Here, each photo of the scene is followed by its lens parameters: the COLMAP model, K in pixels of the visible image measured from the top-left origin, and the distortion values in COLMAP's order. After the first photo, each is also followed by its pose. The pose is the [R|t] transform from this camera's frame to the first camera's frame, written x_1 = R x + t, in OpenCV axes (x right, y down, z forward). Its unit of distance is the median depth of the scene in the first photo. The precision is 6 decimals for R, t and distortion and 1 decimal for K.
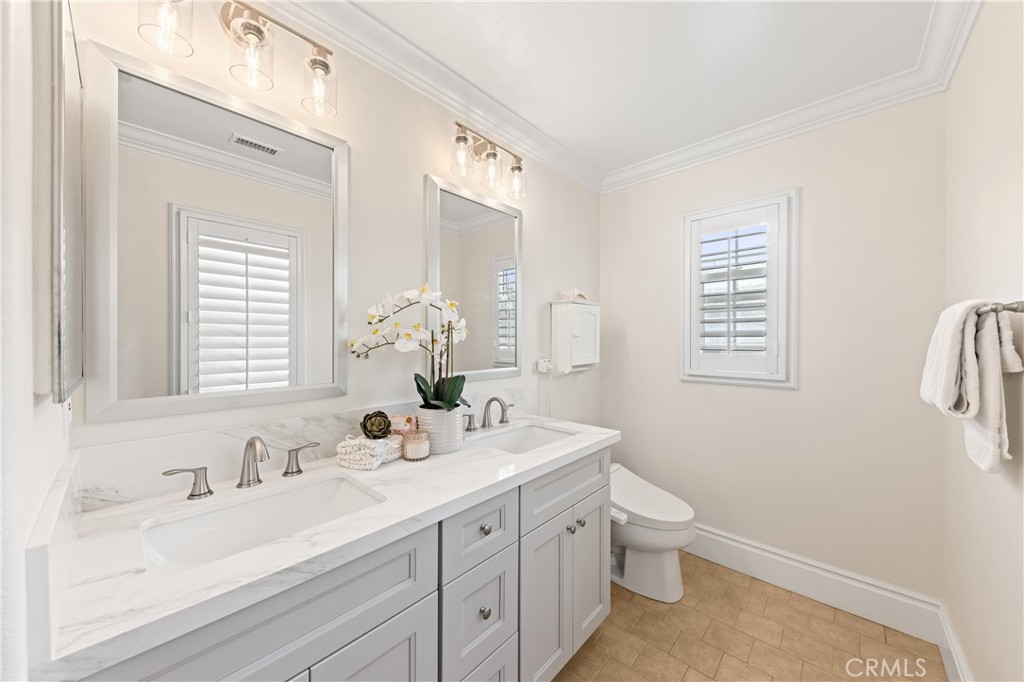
lens RADIAL K [[374.1, 0, 514.3], [0, 374.1, 344.5], [0, 0, 1]] dist [0.012456, -0.006375]
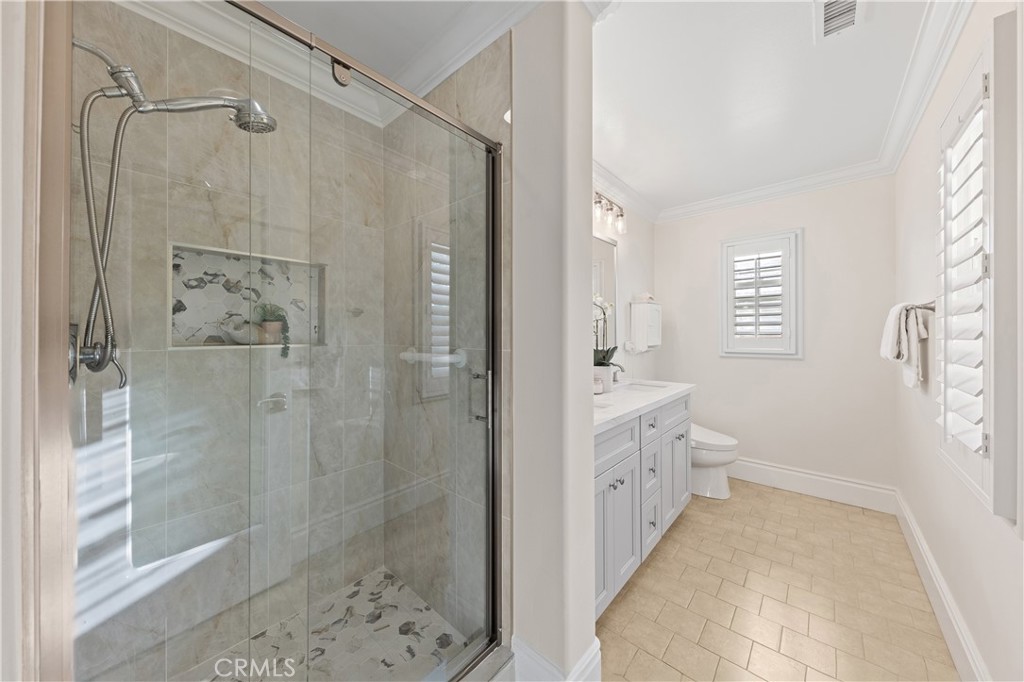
lens RADIAL K [[360.4, 0, 514.4], [0, 360.4, 336.5], [0, 0, 1]] dist [0.016147, -0.004927]
pose [[0.999711, -0.003836, 0.023740, -0.452051], [0.004086, 0.999937, -0.010476, 0.036169], [-0.023698, 0.010570, 0.999663, -0.446520]]
